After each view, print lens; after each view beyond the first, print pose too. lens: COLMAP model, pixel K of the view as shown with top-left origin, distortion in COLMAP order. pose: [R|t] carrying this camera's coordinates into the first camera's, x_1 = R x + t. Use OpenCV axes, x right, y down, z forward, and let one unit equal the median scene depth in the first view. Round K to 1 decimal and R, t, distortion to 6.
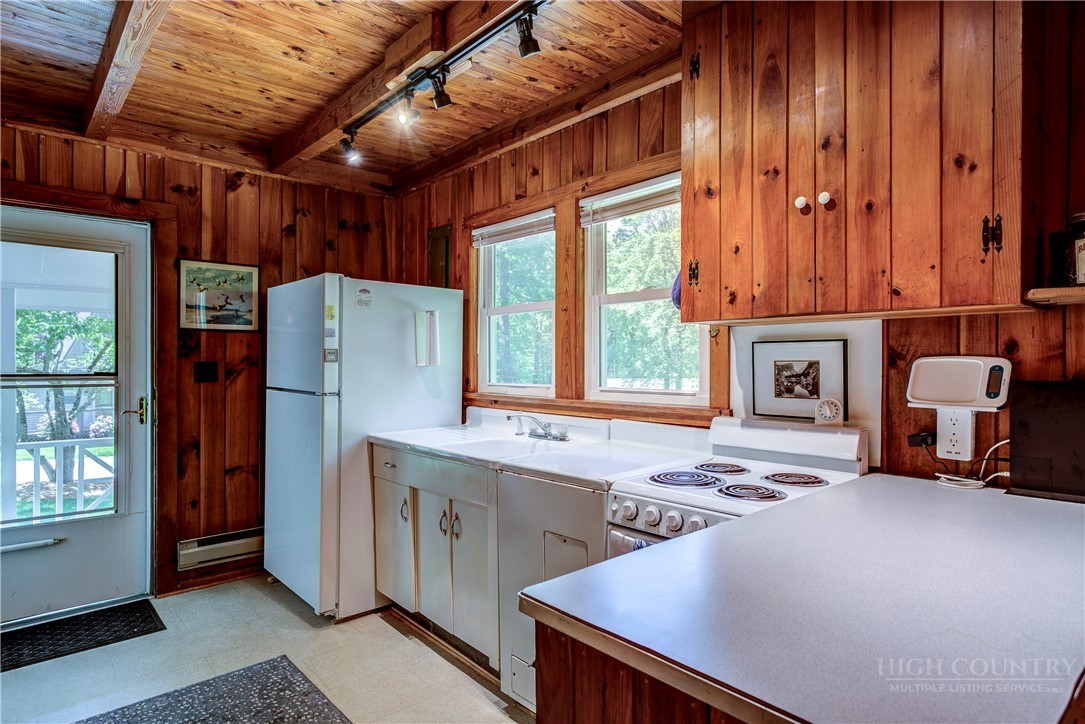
lens RADIAL K [[584.0, 0, 524.1], [0, 584.0, 365.6], [0, 0, 1]] dist [0.002970, 0.000959]
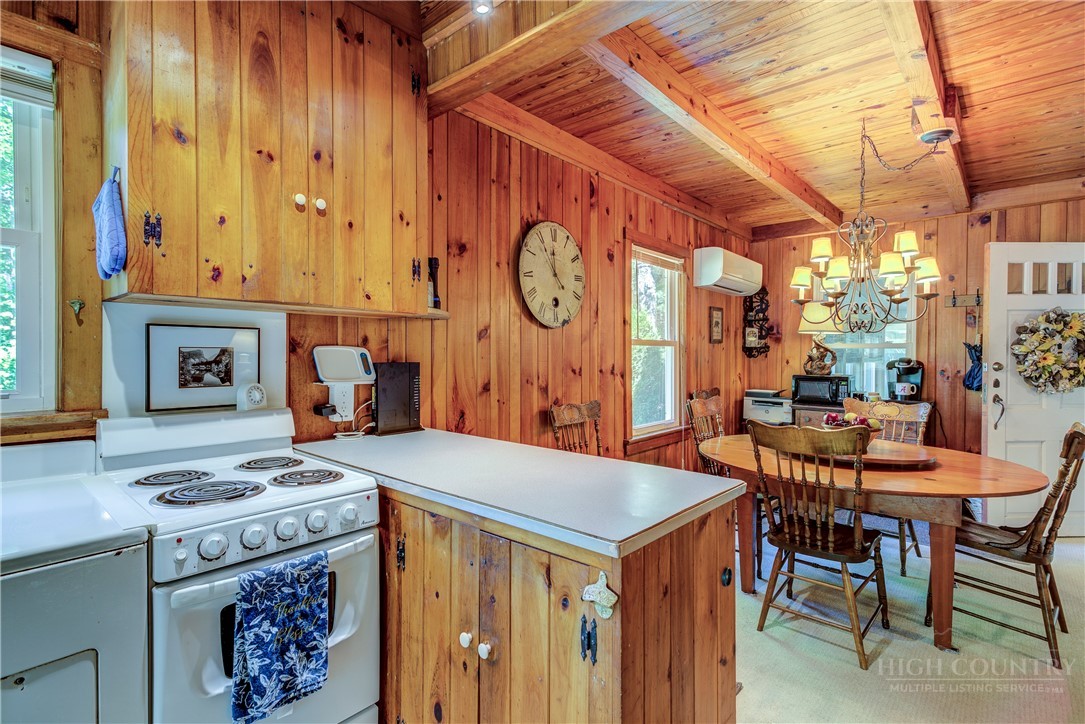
lens RADIAL K [[529.5, 0, 552.7], [0, 529.5, 357.9], [0, 0, 1]] dist [0.000145, 0.005835]
pose [[-0.143810, -0.002726, 0.989602, -0.514821], [0.003552, 0.999988, 0.003271, 0.008958], [-0.989599, 0.003986, -0.143798, 0.638278]]
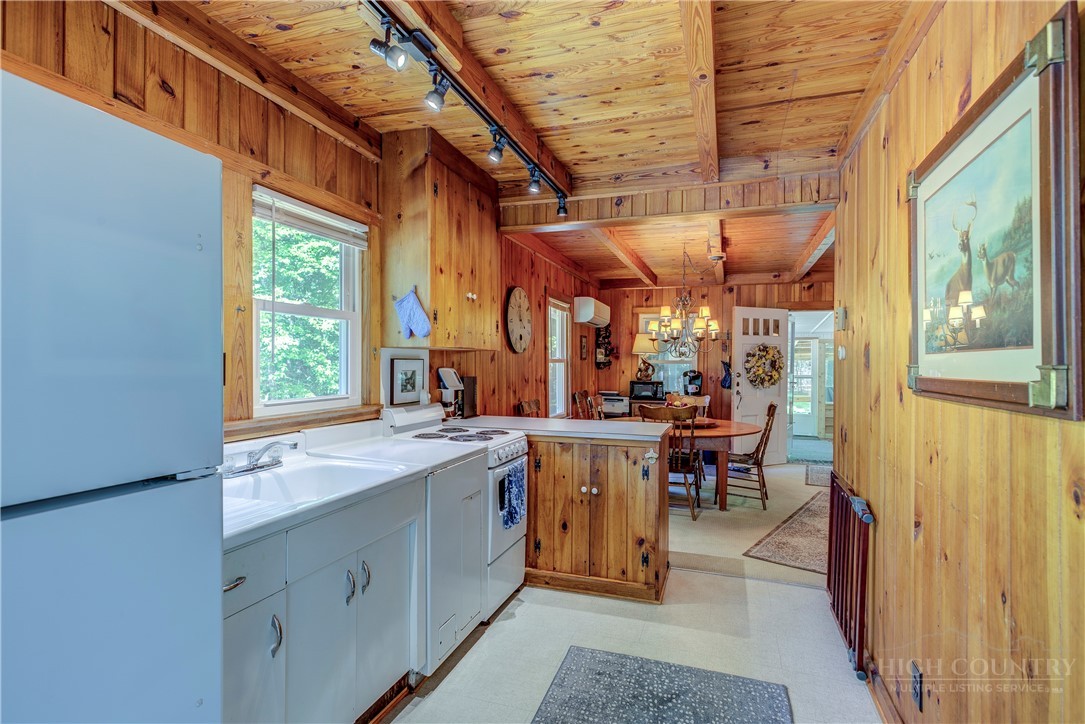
lens RADIAL K [[529.5, 0, 548.1], [0, 529.5, 364.1], [0, 0, 1]] dist [0.000145, 0.005835]
pose [[-0.500971, -0.001421, 0.865463, -1.233199], [0.003167, 0.999989, 0.003475, -0.034534], [-0.865458, 0.004481, -0.500961, 1.598698]]
